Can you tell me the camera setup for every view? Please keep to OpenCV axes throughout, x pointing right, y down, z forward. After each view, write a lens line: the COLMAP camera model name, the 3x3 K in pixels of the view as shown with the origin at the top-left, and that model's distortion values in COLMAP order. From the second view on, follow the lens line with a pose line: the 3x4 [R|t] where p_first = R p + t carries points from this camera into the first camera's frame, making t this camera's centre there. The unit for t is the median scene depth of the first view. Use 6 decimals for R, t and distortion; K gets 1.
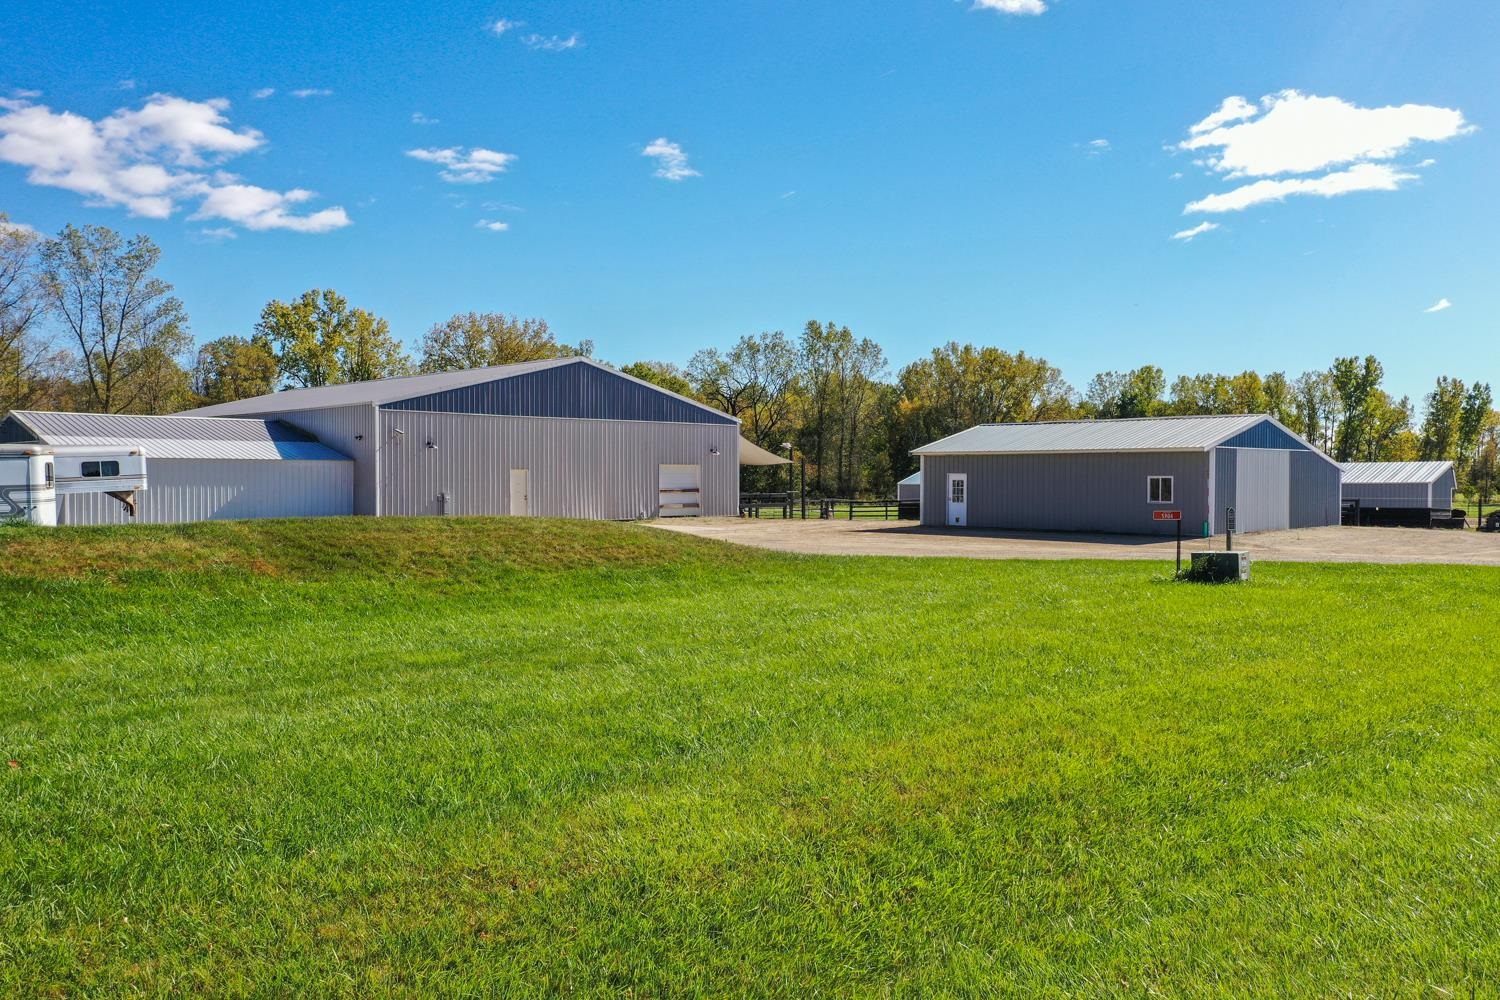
lens RADIAL K [[1176.0, 0, 759.1], [0, 1176.0, 501.2], [0, 0, 1]] dist [-0.002645, 0.009629]
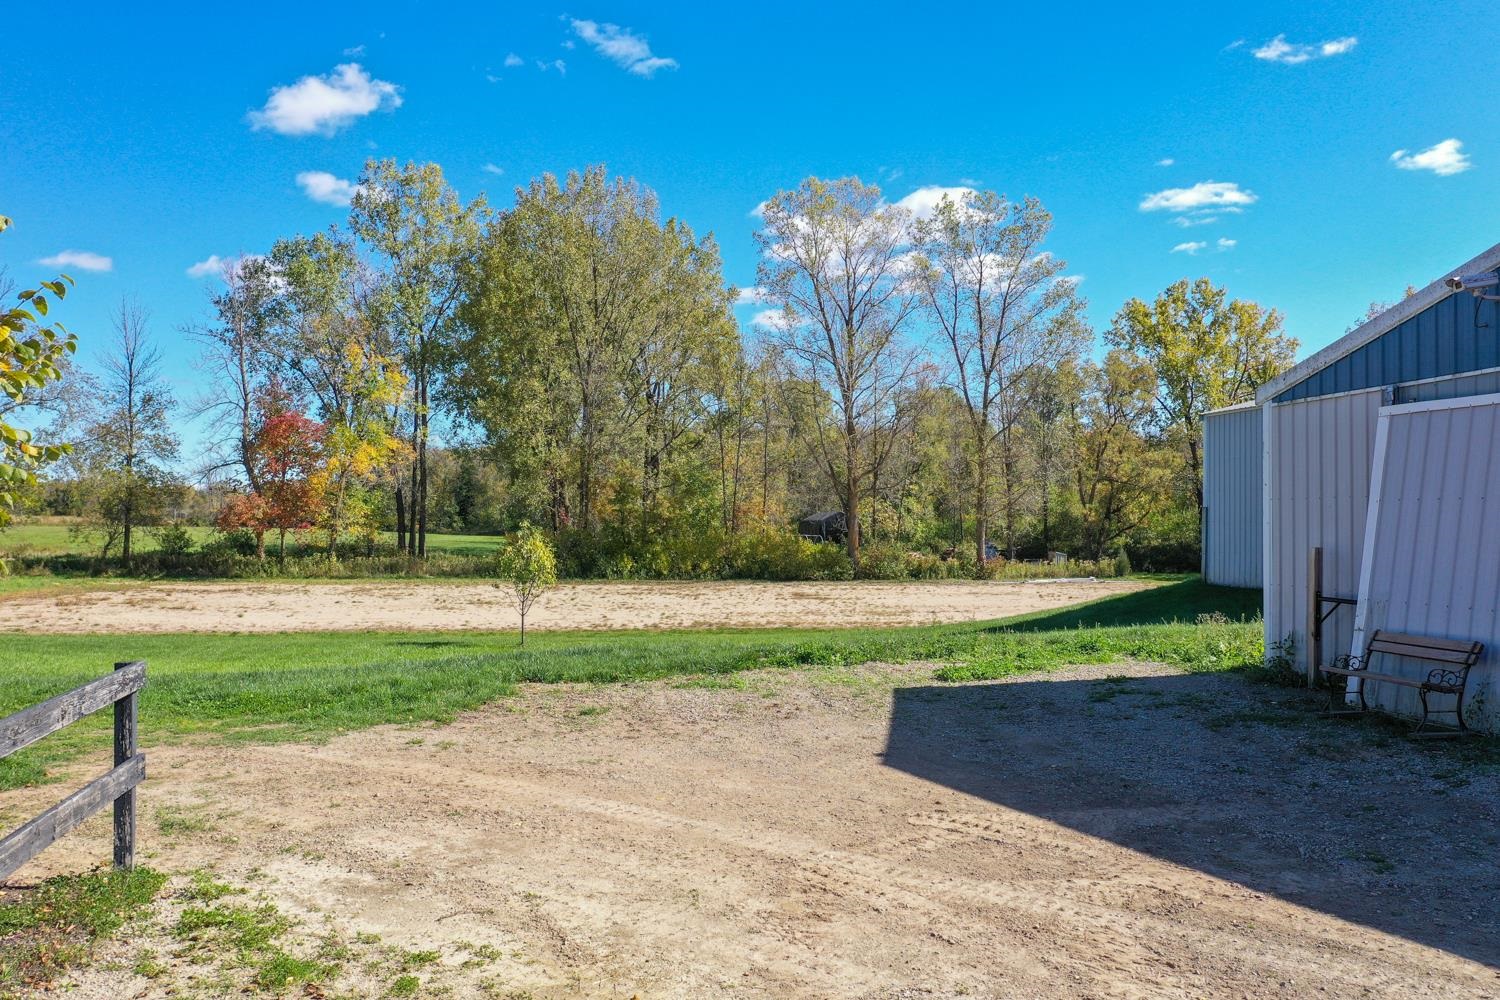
lens RADIAL K [[1176.0, 0, 760.6], [0, 1176.0, 501.0], [0, 0, 1]] dist [-0.002645, 0.009629]
pose [[0.826190, -0.007962, -0.563335, -0.467970], [-0.012914, 0.999370, -0.033063, -0.011754], [0.563243, 0.034591, 0.825567, 0.553590]]
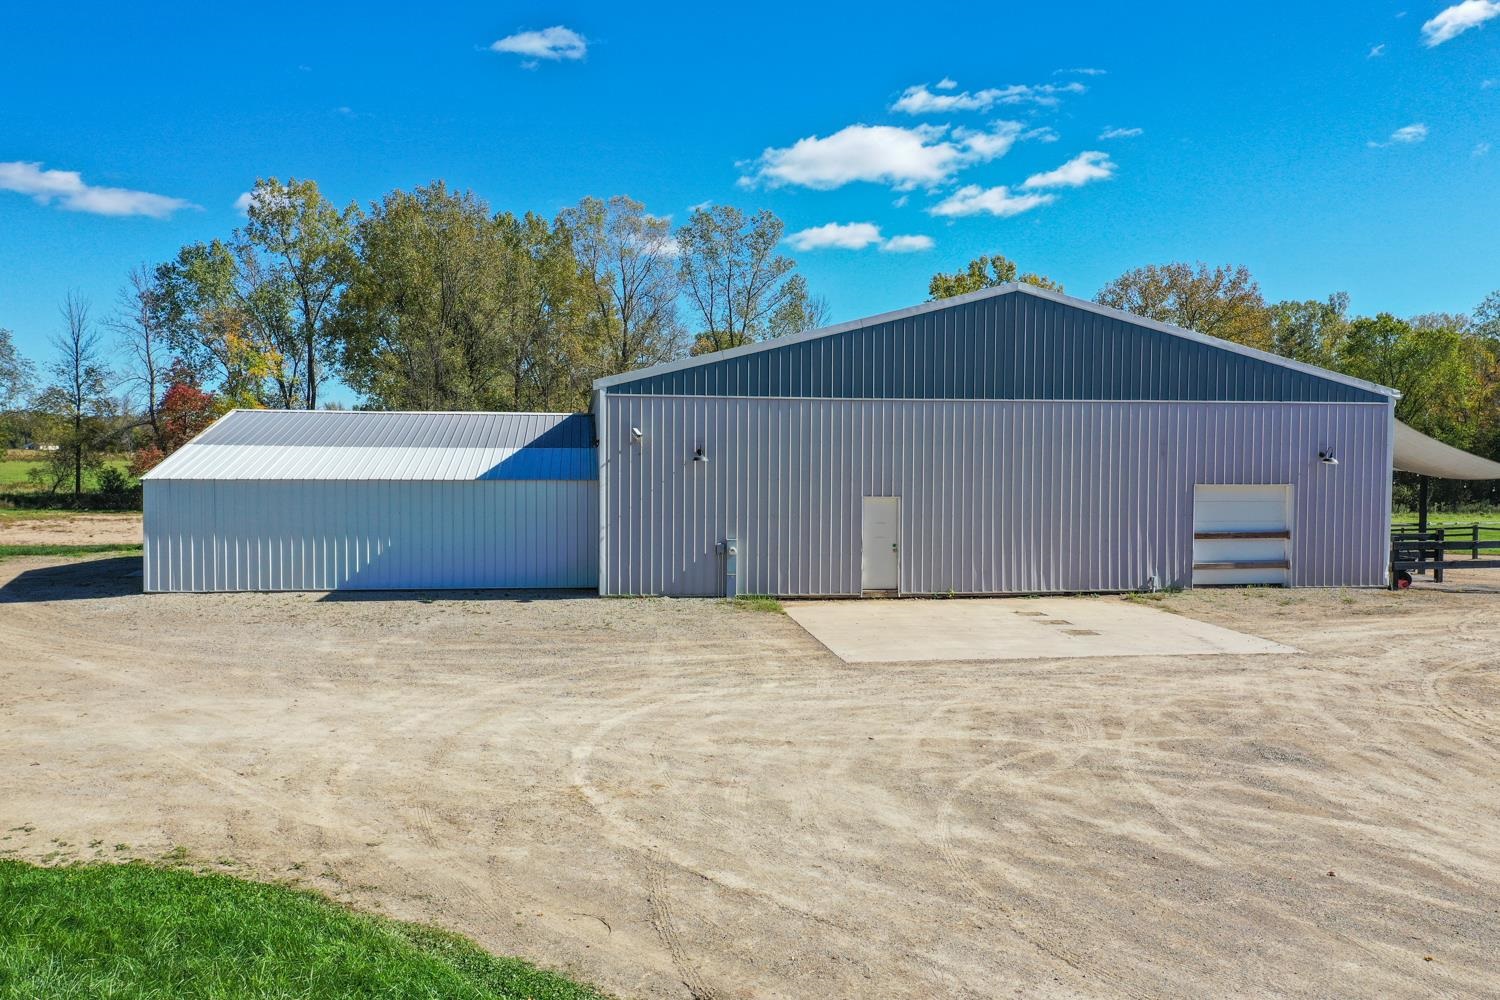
lens RADIAL K [[1176.0, 0, 742.9], [0, 1176.0, 505.2], [0, 0, 1]] dist [-0.002645, 0.009629]
pose [[0.800484, 0.028615, -0.598670, 0.060834], [-0.014562, 0.999493, 0.028302, -0.031685], [0.599177, -0.013937, 0.800495, 0.440915]]
